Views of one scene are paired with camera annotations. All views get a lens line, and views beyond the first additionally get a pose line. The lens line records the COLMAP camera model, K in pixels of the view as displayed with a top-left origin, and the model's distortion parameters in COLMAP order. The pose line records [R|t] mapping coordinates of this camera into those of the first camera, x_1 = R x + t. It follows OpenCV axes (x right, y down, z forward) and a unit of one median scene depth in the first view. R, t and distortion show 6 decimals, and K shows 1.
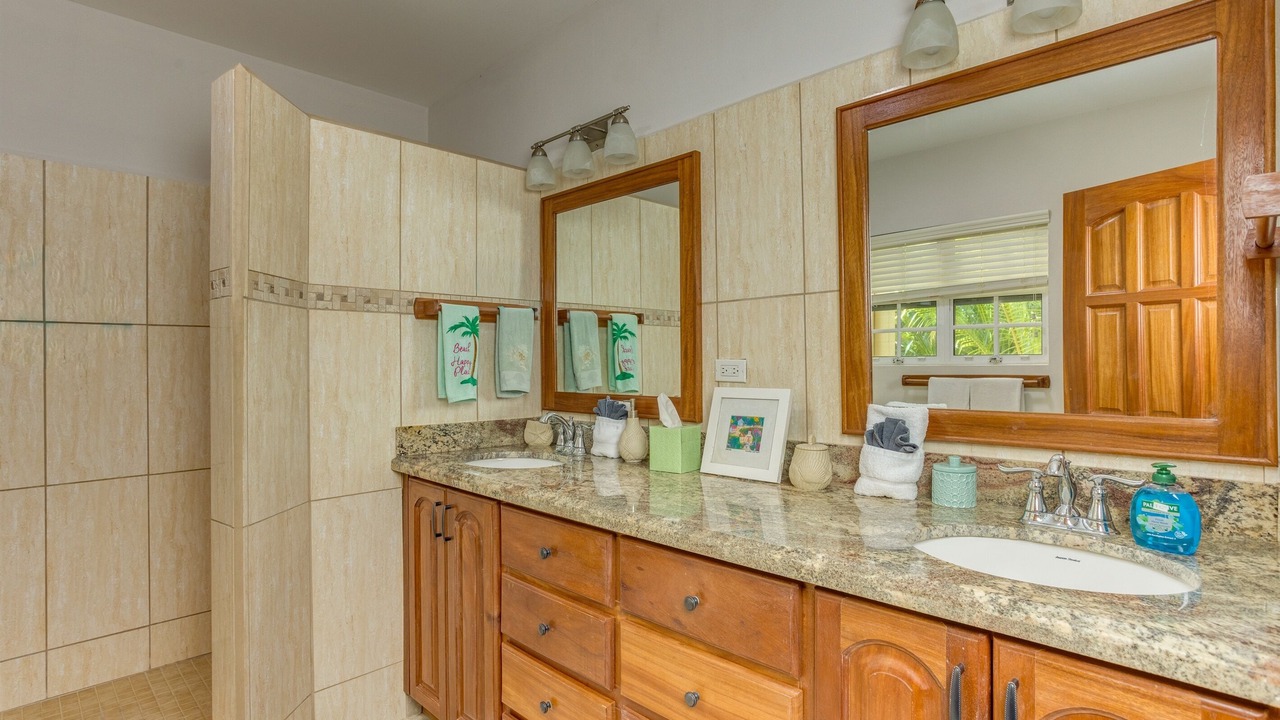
lens RADIAL K [[614.2, 0, 628.0], [0, 614.2, 360.5], [0, 0, 1]] dist [-0.038492, 0.021332]
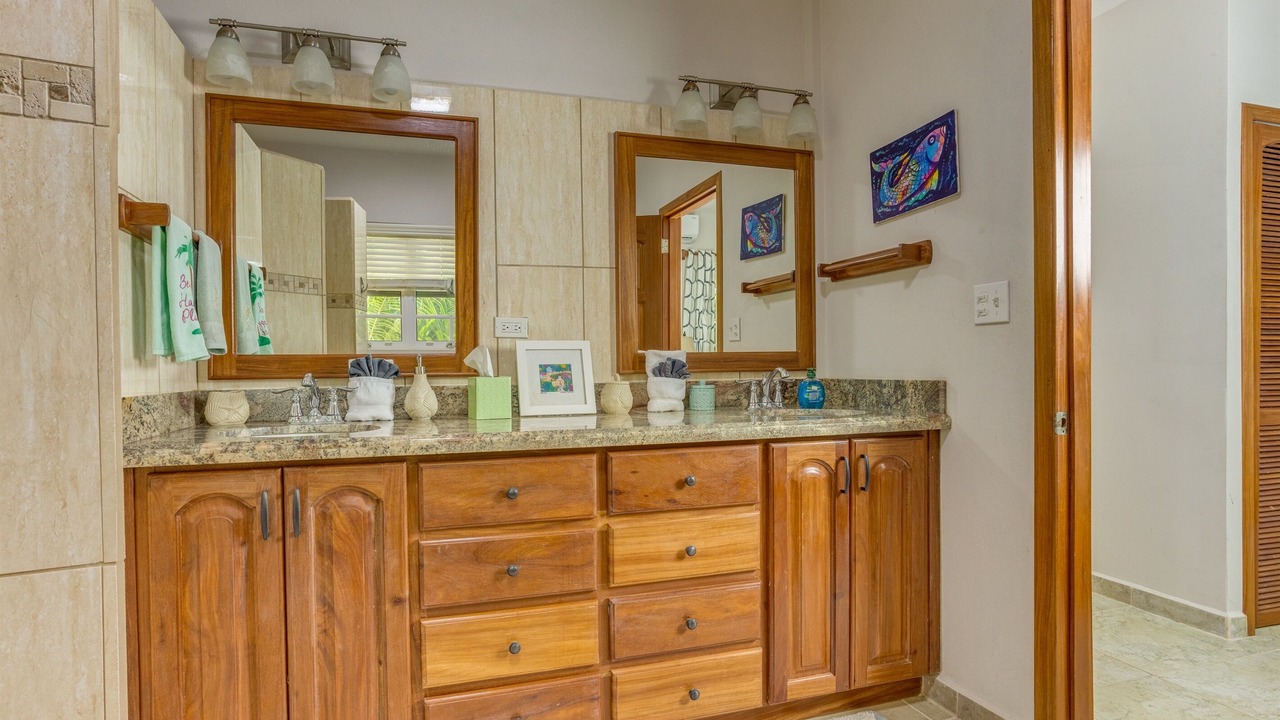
lens RADIAL K [[614.2, 0, 628.0], [0, 614.2, 360.5], [0, 0, 1]] dist [-0.038492, 0.021332]
pose [[0.494553, -0.000847, 0.869147, -0.768686], [0.000781, 1.000000, 0.000530, 0.083816], [-0.869147, 0.000417, 0.494554, 0.291794]]
